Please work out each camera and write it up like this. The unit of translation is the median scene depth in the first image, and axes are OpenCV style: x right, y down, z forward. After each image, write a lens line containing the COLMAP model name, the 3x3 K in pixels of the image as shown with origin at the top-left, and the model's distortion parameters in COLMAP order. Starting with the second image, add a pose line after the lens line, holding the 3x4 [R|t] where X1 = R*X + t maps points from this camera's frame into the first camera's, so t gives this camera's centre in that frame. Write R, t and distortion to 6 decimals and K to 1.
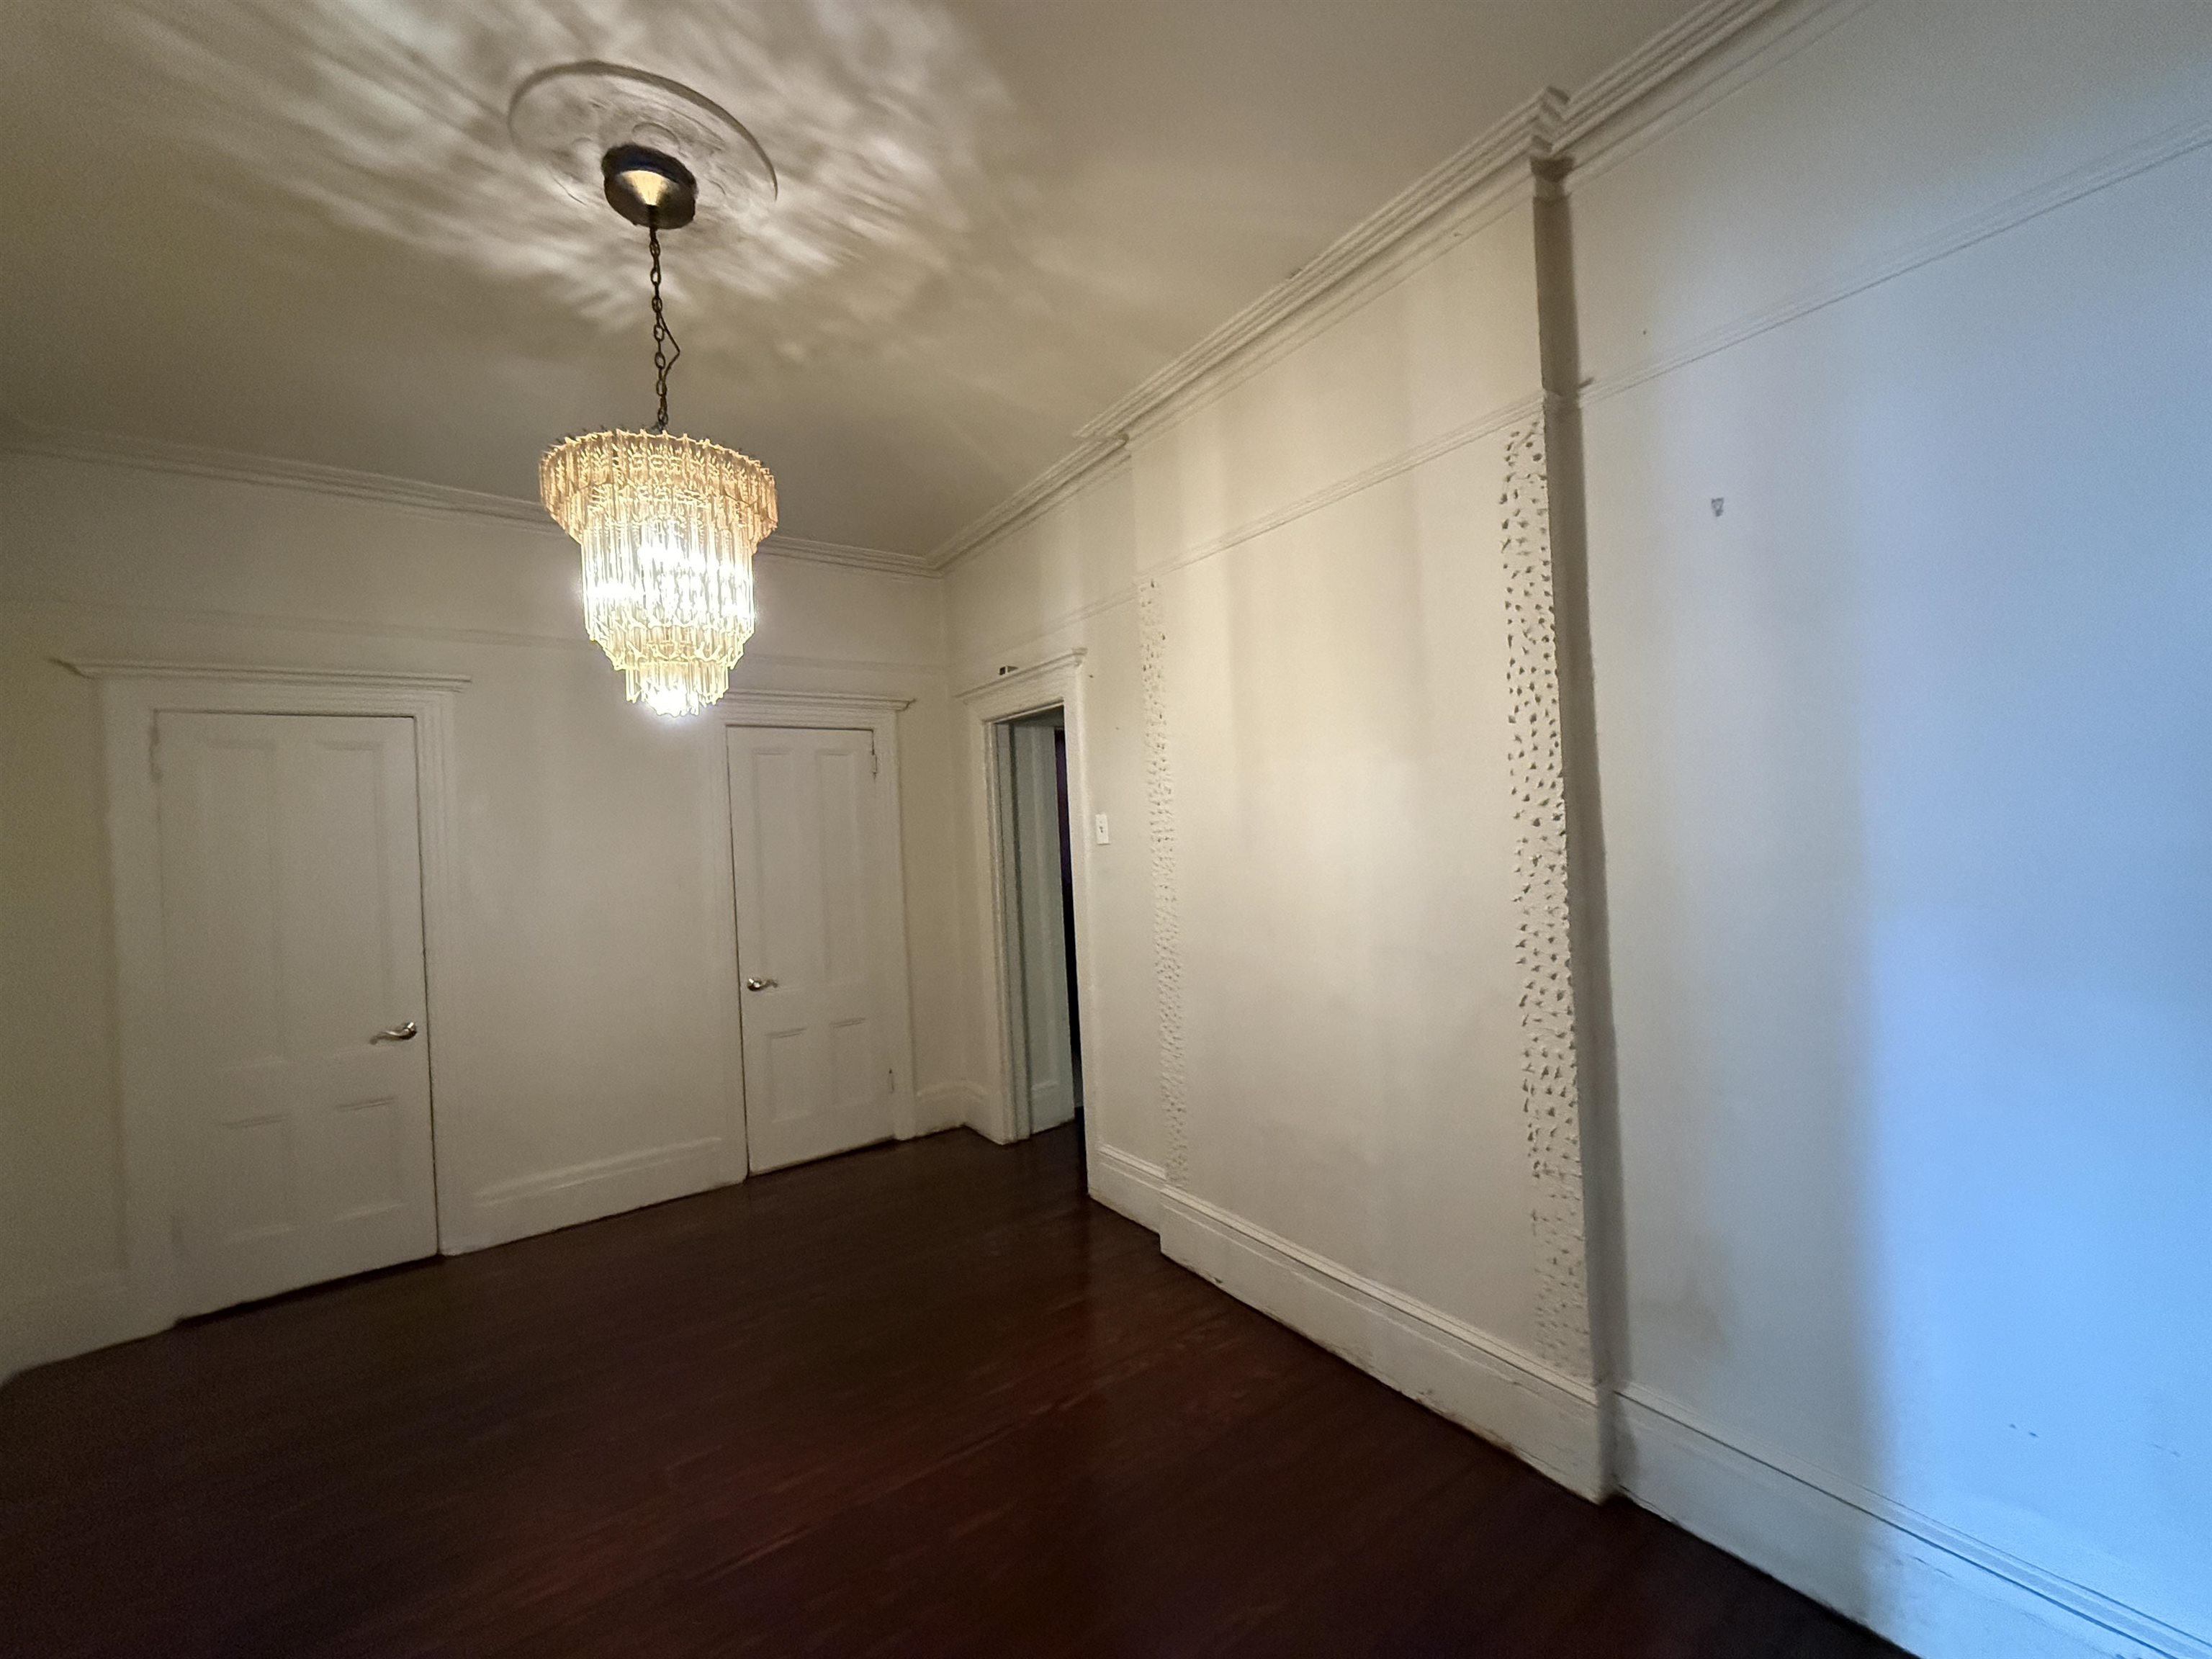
lens RADIAL K [[878.4, 0, 1106.0], [0, 878.4, 829.5], [0, 0, 1]] dist [-0.001936, 0.000031]
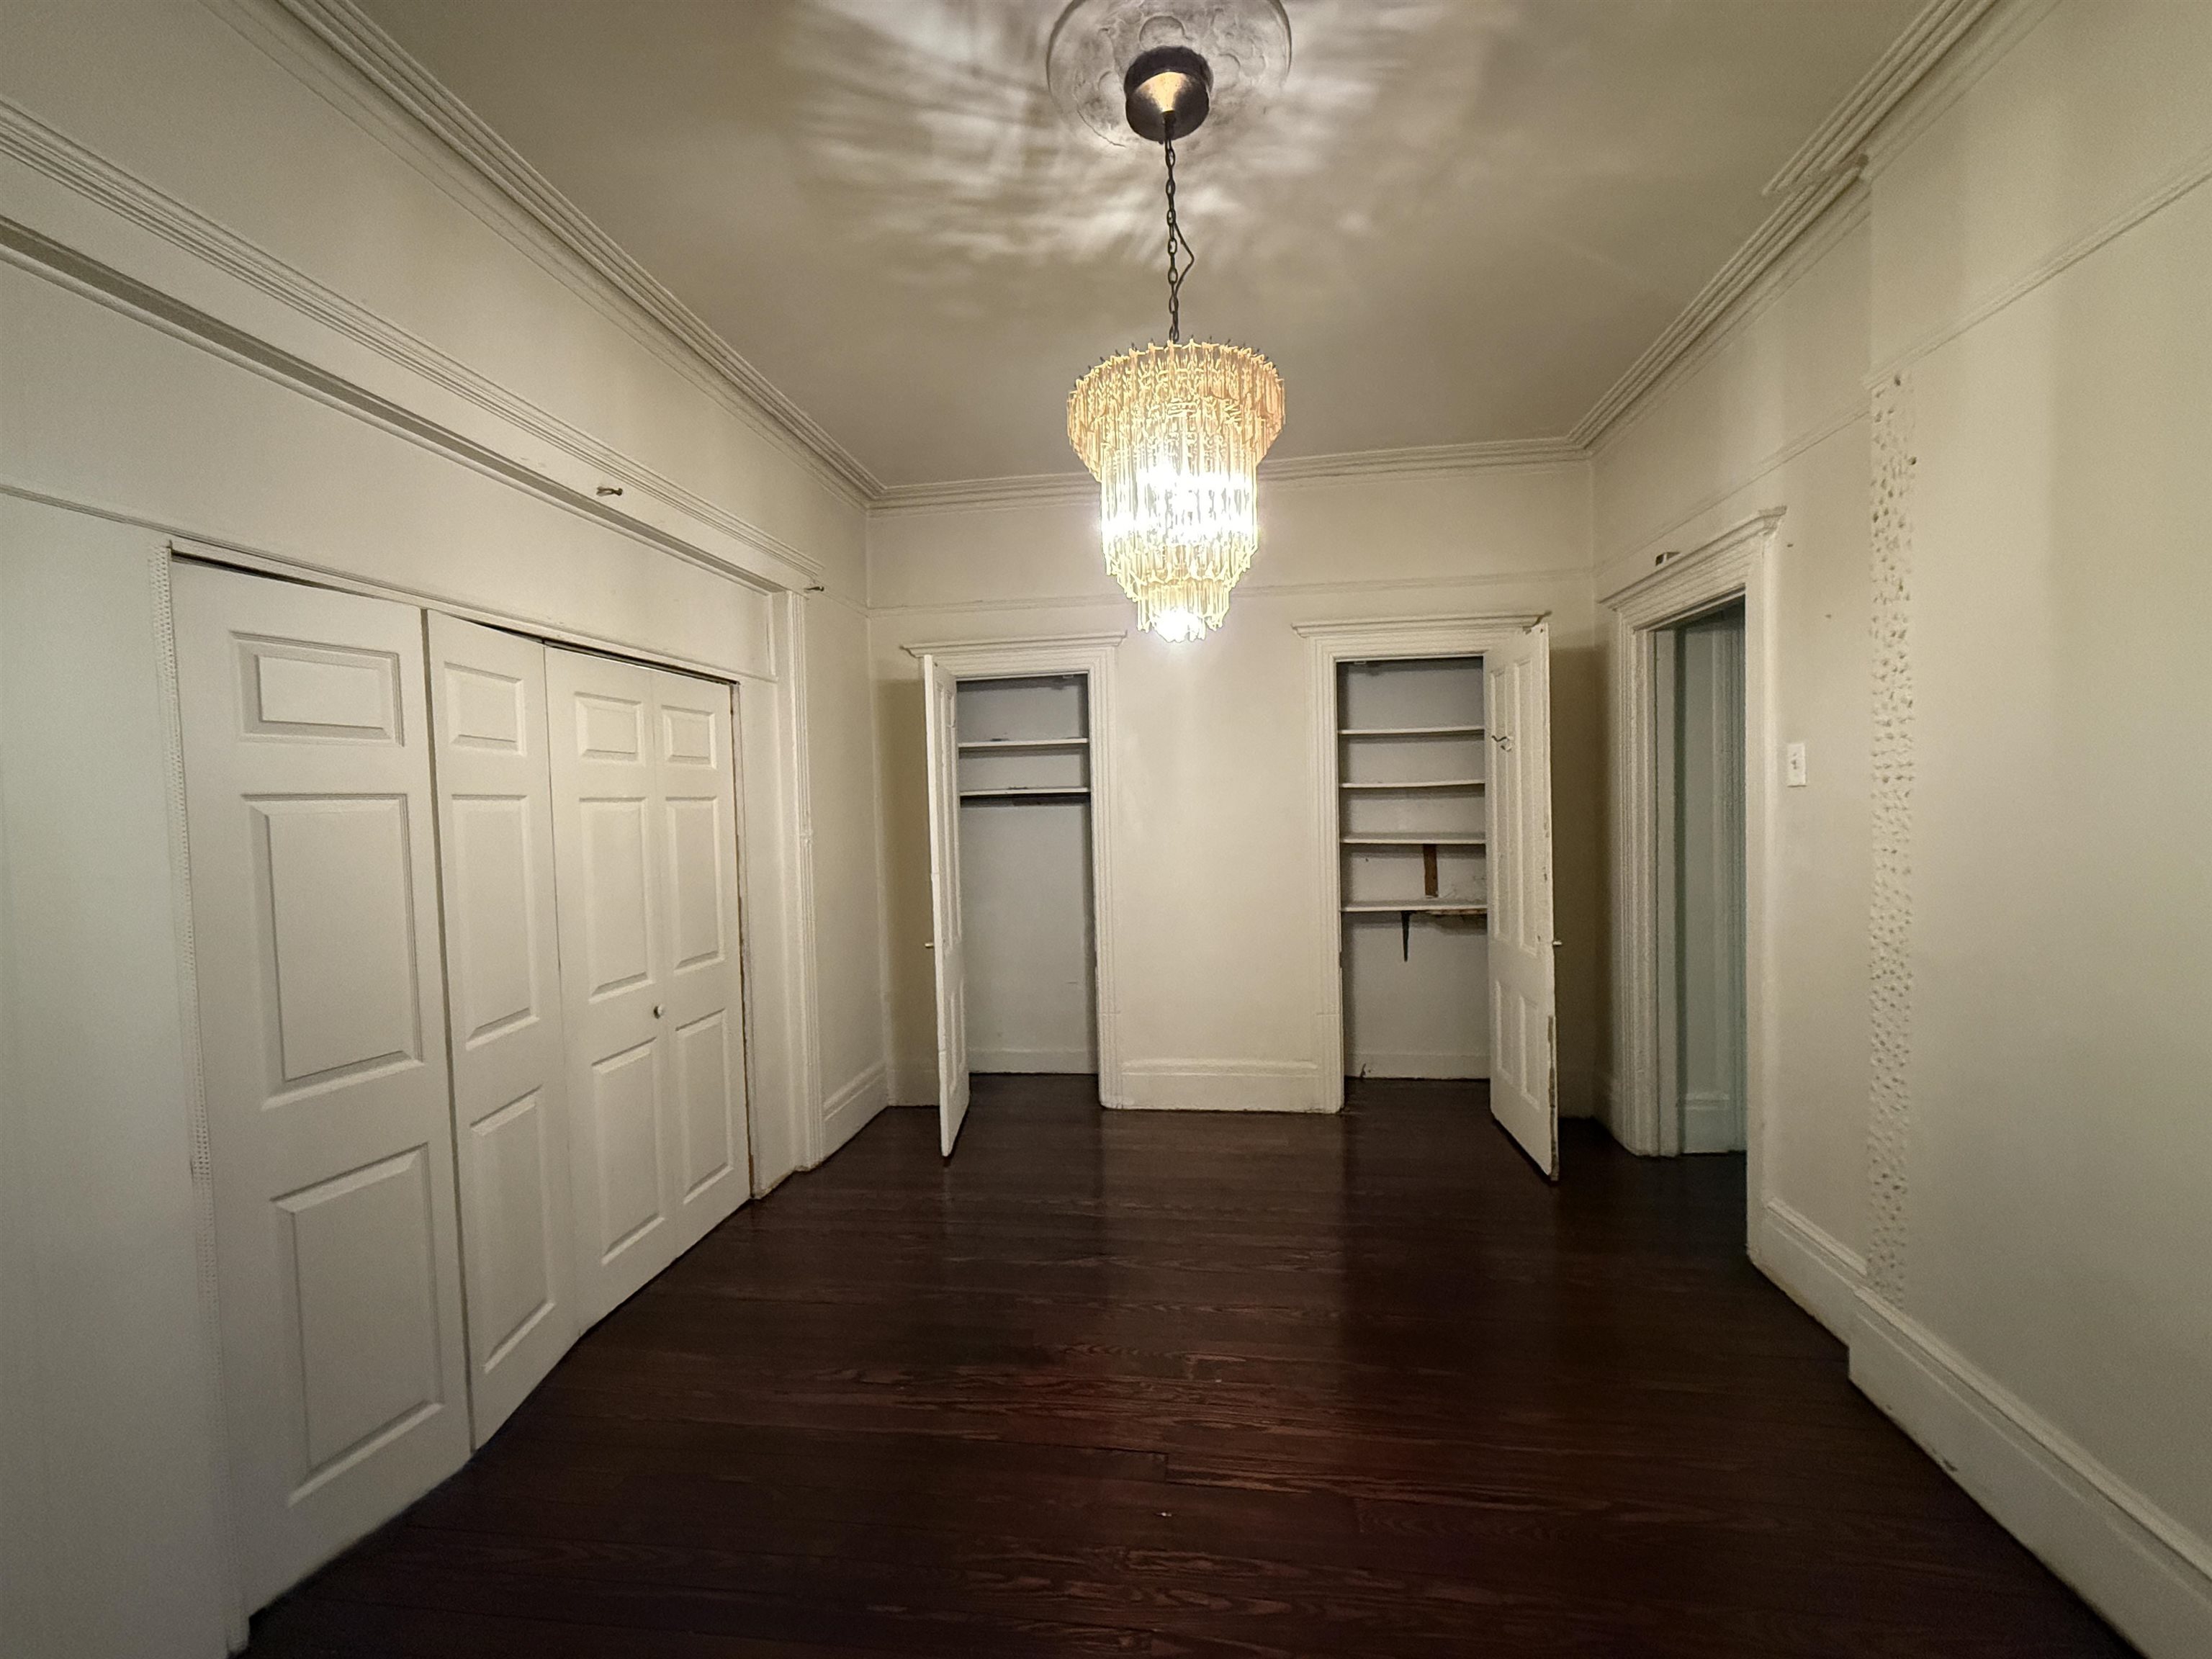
lens RADIAL K [[878.4, 0, 1106.0], [0, 878.4, 829.5], [0, 0, 1]] dist [-0.001936, 0.000031]
pose [[0.733675, 0.054007, -0.677351, 0.109626], [-0.008340, 0.997477, 0.070498, 0.010775], [0.679449, -0.046074, 0.732274, 0.168136]]
